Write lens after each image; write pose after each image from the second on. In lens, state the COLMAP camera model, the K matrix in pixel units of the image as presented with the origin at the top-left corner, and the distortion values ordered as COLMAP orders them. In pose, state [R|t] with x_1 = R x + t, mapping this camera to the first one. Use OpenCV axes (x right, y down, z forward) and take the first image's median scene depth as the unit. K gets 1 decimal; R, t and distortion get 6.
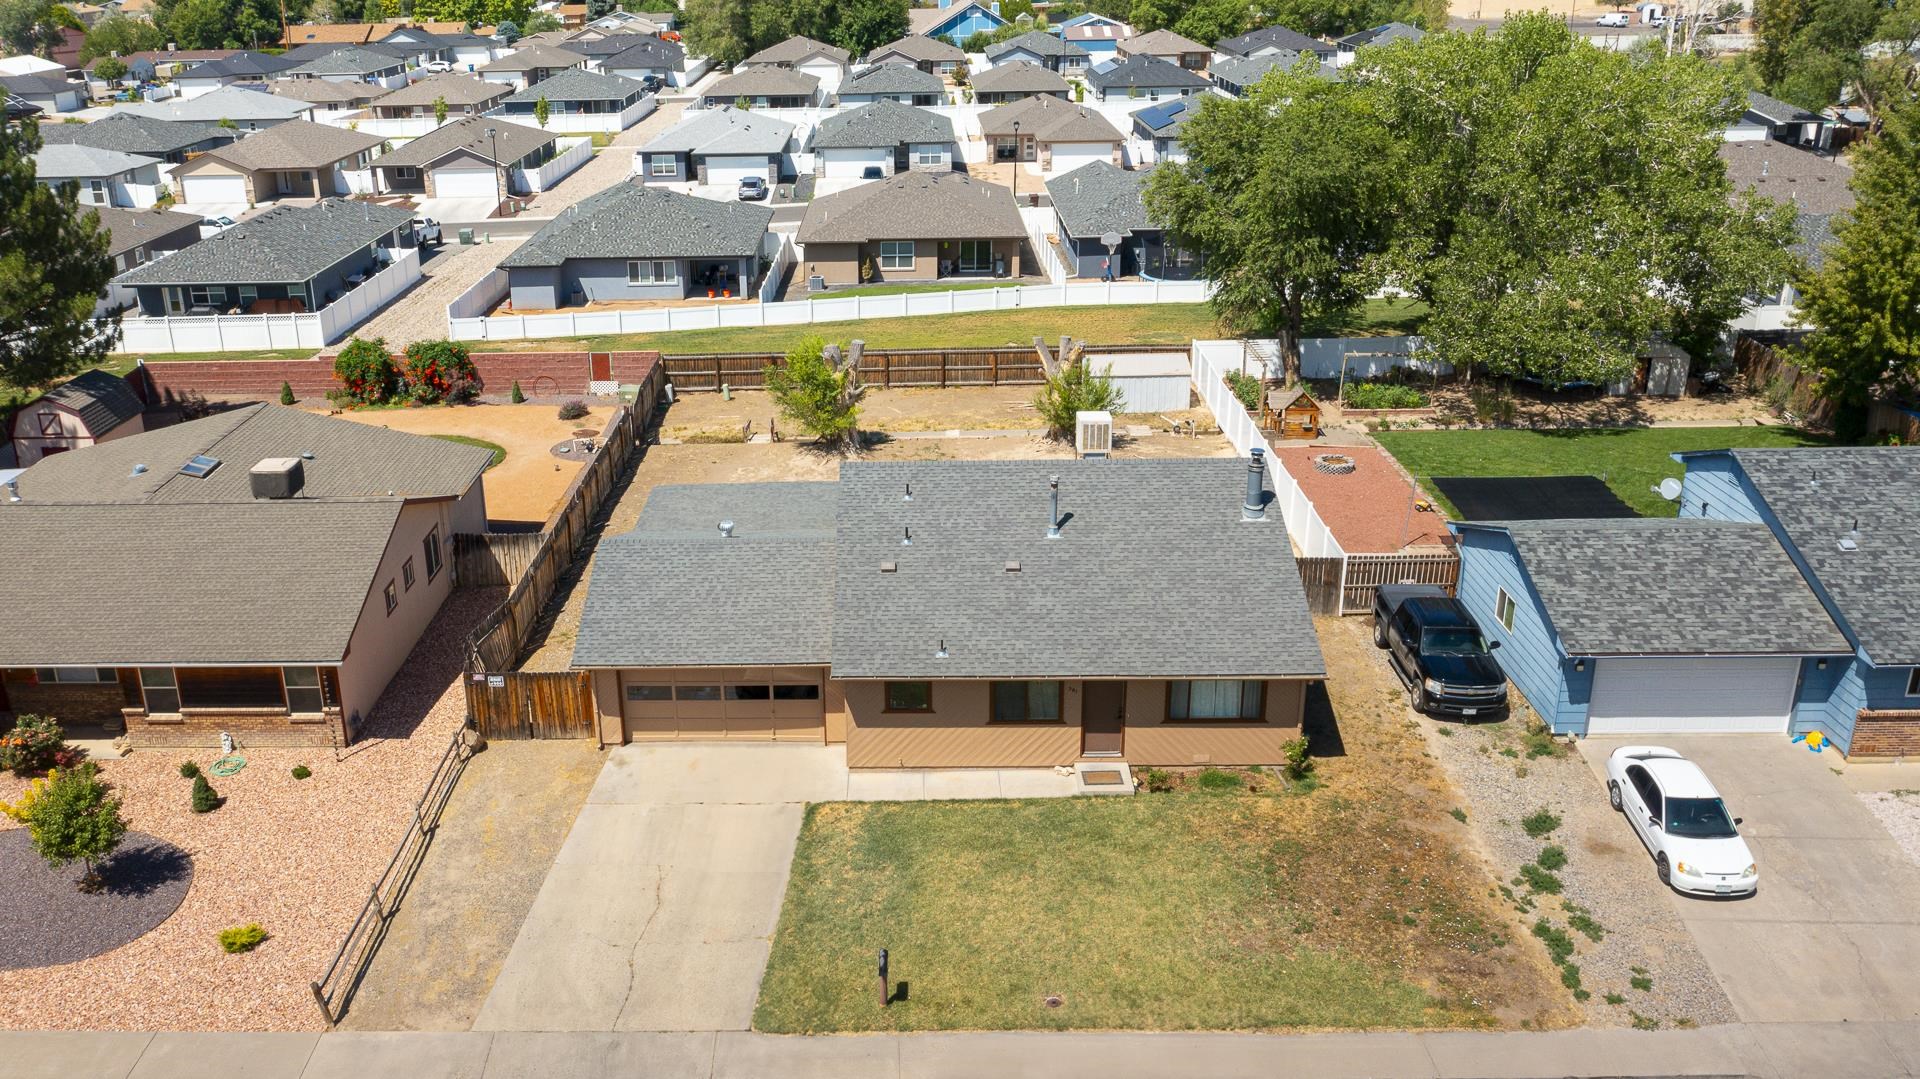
lens RADIAL K [[1559.8, 0, 865.5], [0, 1559.8, 536.4], [0, 0, 1]] dist [-0.017271, 0.002197]
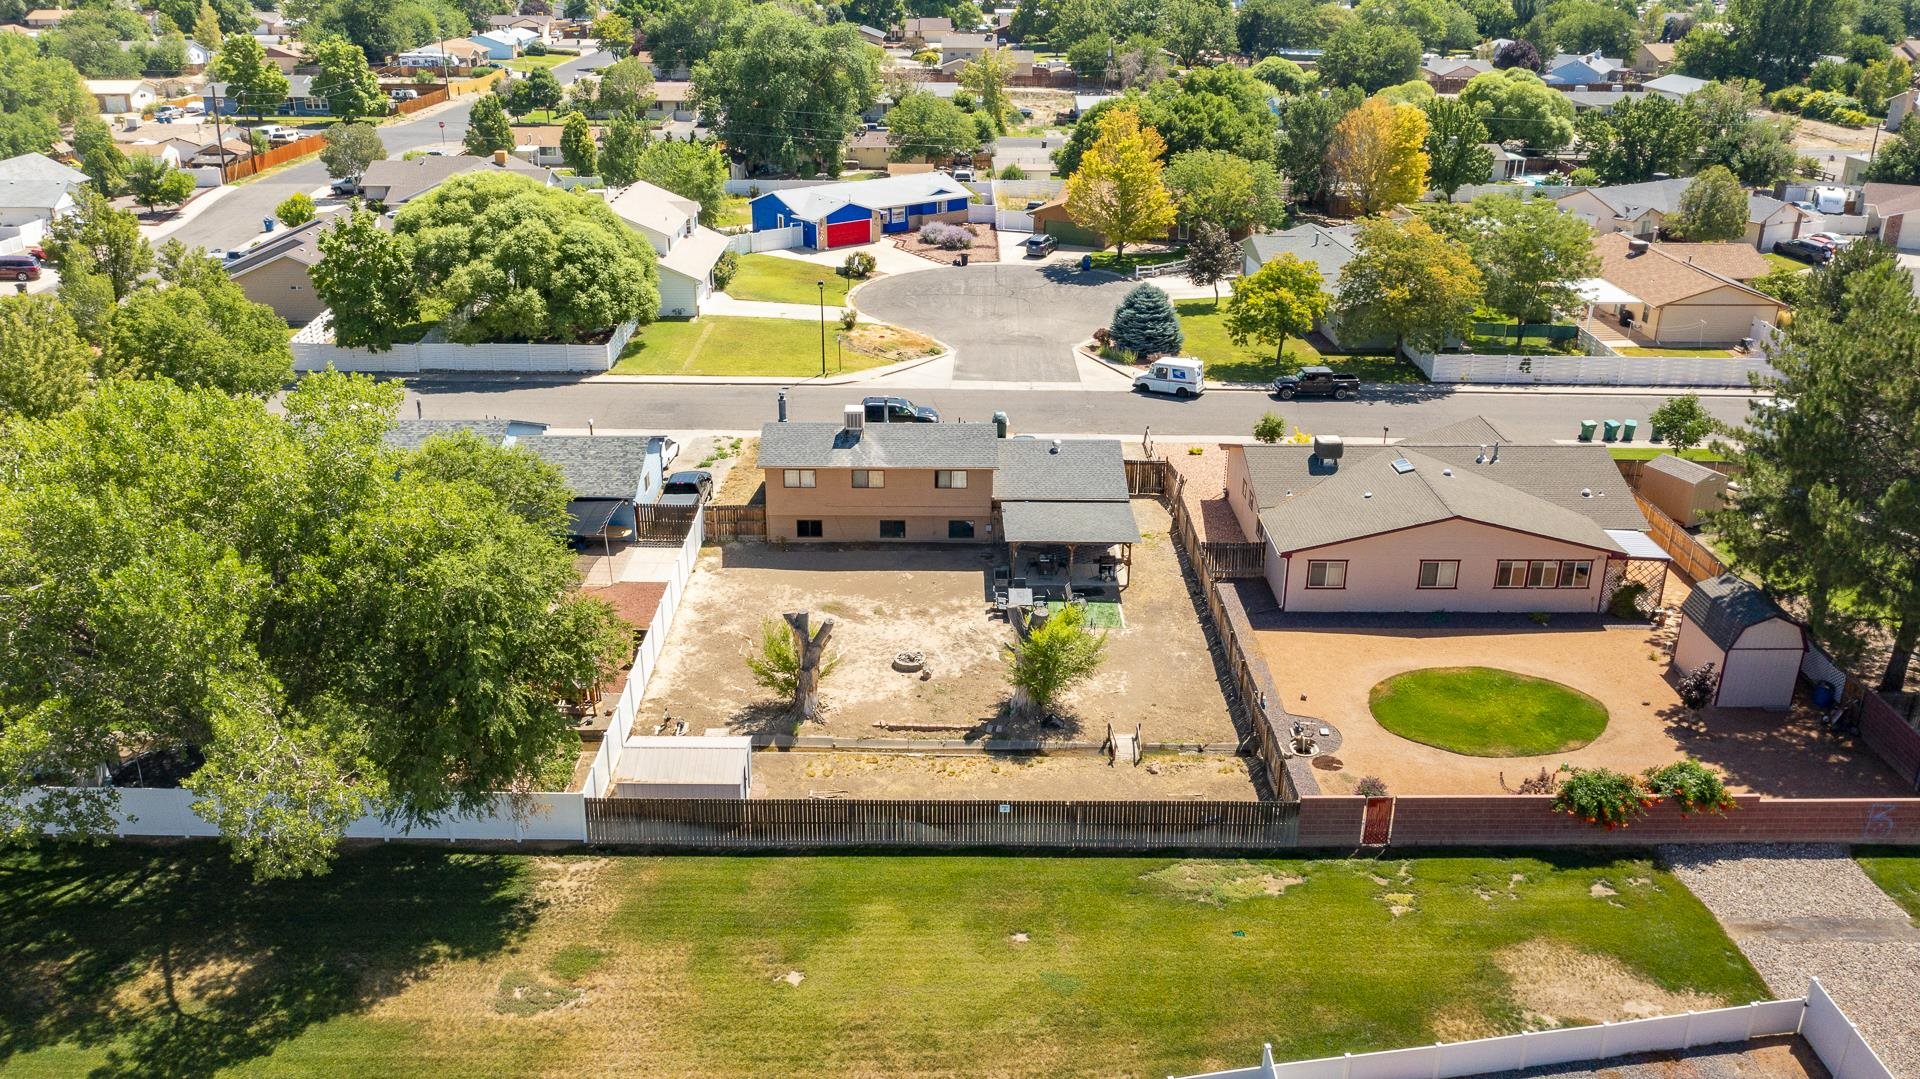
lens RADIAL K [[1508.0, 0, 960.0], [0, 1508.0, 539.5], [0, 0, 1]] dist [-0.001243, -0.004631]
pose [[-0.999427, 0.023419, -0.024451, 0.078764], [0.000058, 0.723372, 0.690459, -1.252900], [0.033857, 0.690061, -0.722958, 2.549470]]
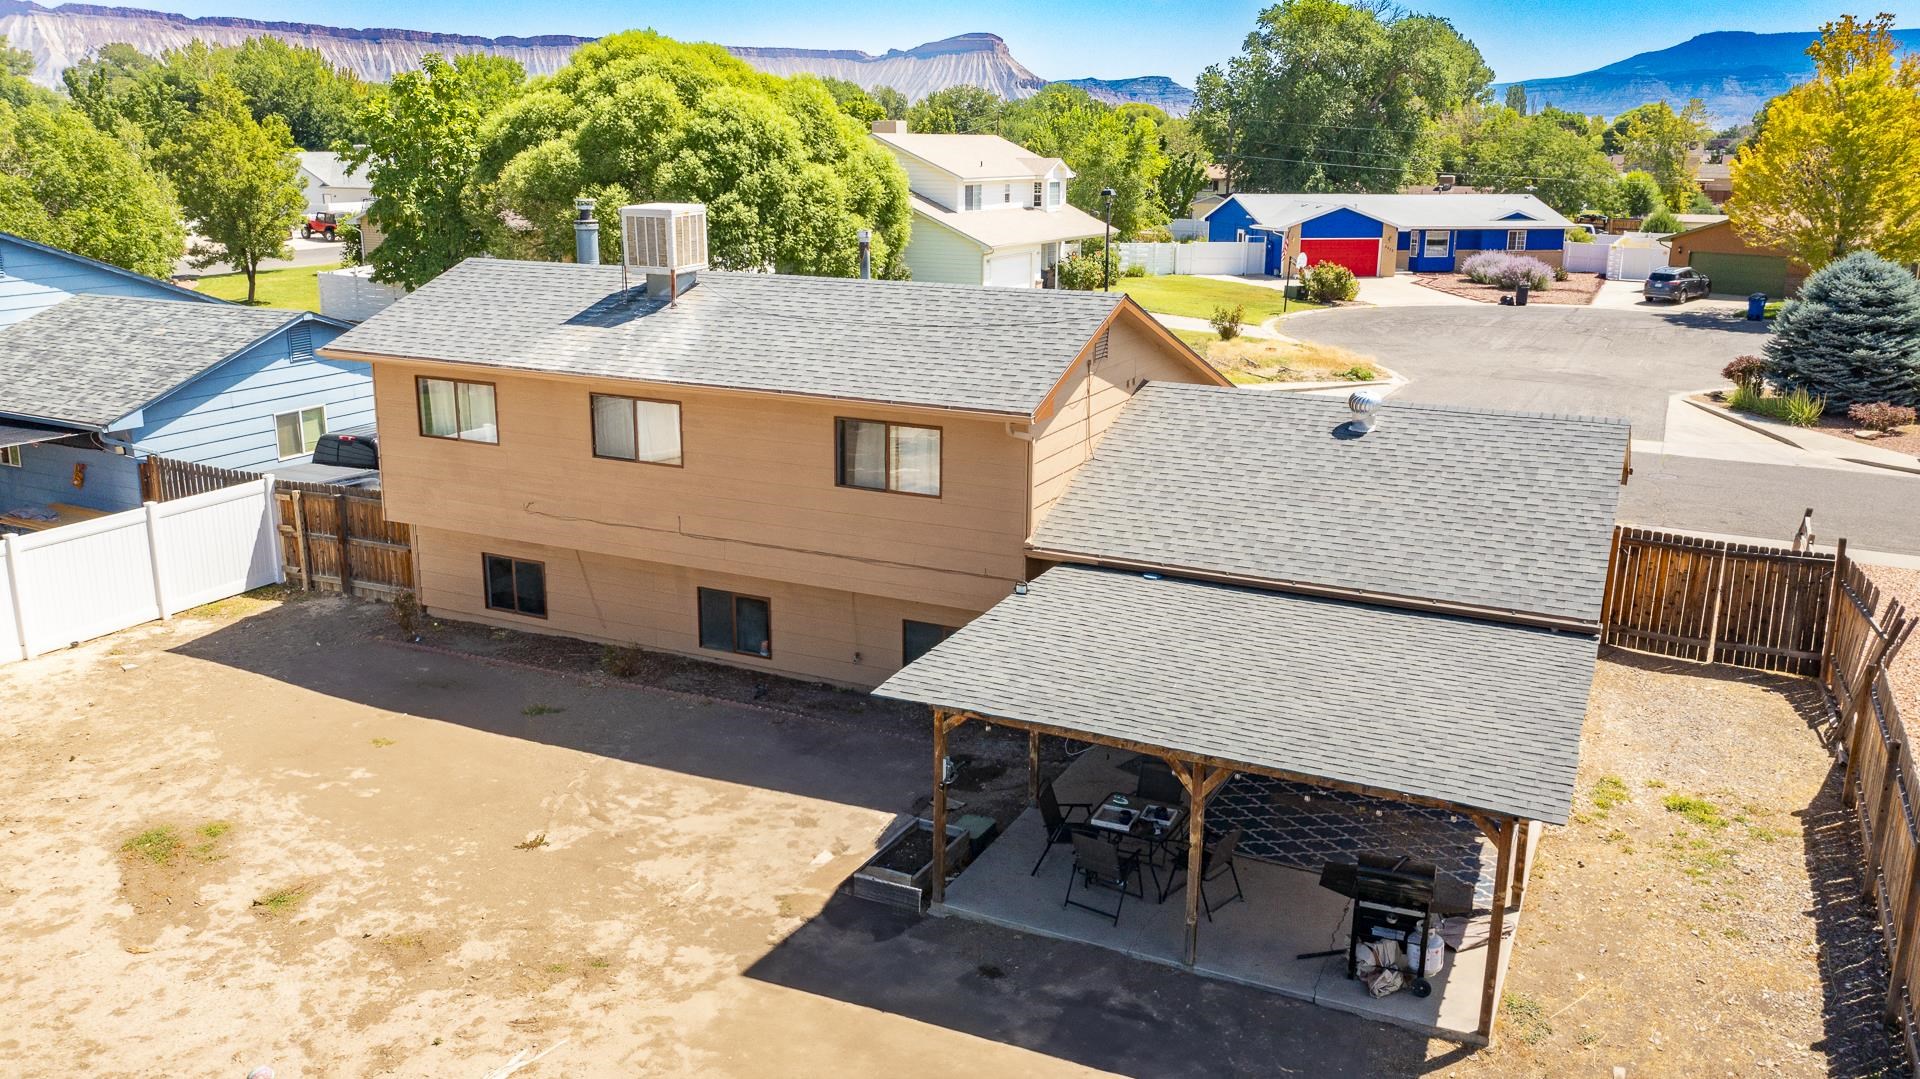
lens RADIAL K [[1510.9, 0, 960.0], [0, 1510.9, 539.5], [0, 0, 1]] dist [-0.008581, -0.001721]
pose [[-0.912130, -0.093134, 0.399181, -0.180419], [0.156644, 0.820732, 0.549420, -0.273944], [-0.378790, 0.563672, -0.734025, 1.529536]]
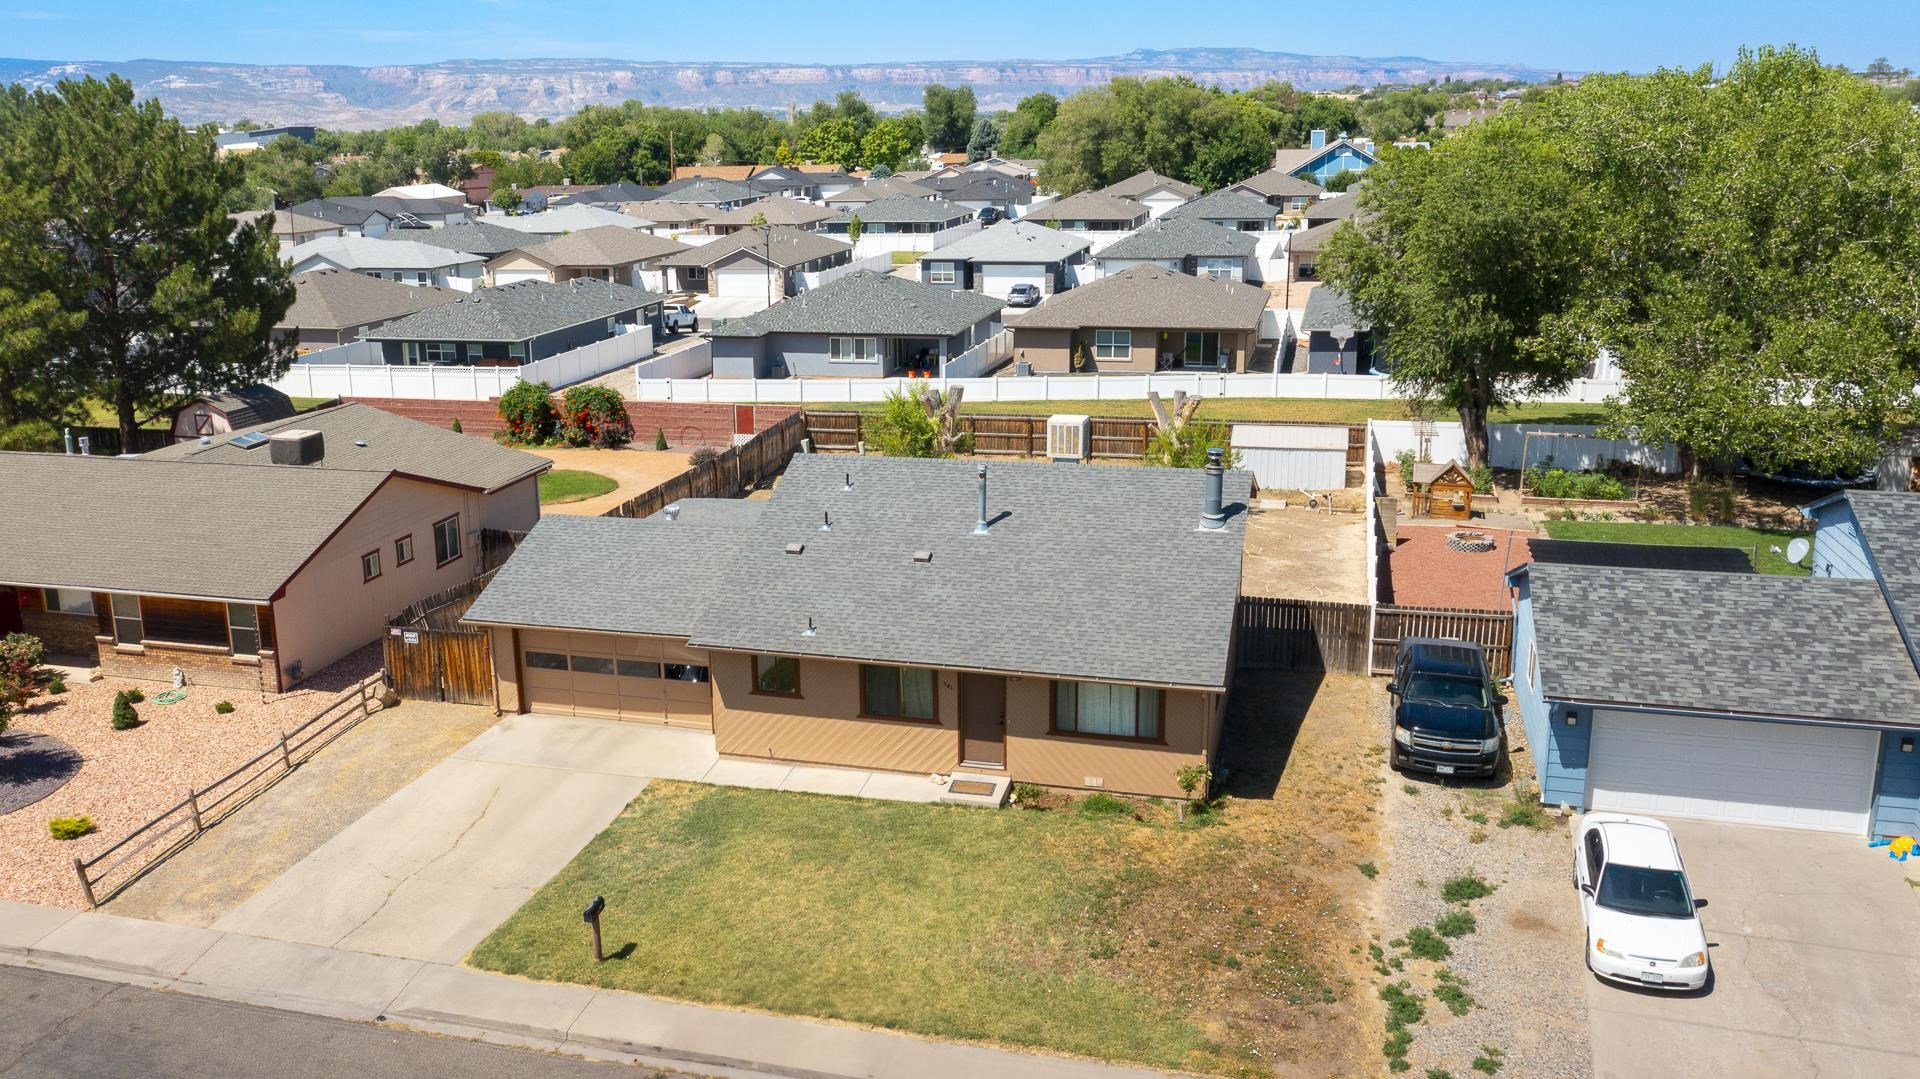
lens RADIAL K [[1604.0, 0, 839.2], [0, 1604.0, 533.5], [0, 0, 1]] dist [-0.013124, 0.001414]
pose [[0.961381, 0.065479, -0.267319, 0.297085], [-0.094394, 0.990819, -0.096781, 0.100956], [0.258528, 0.118277, 0.958736, 0.080869]]
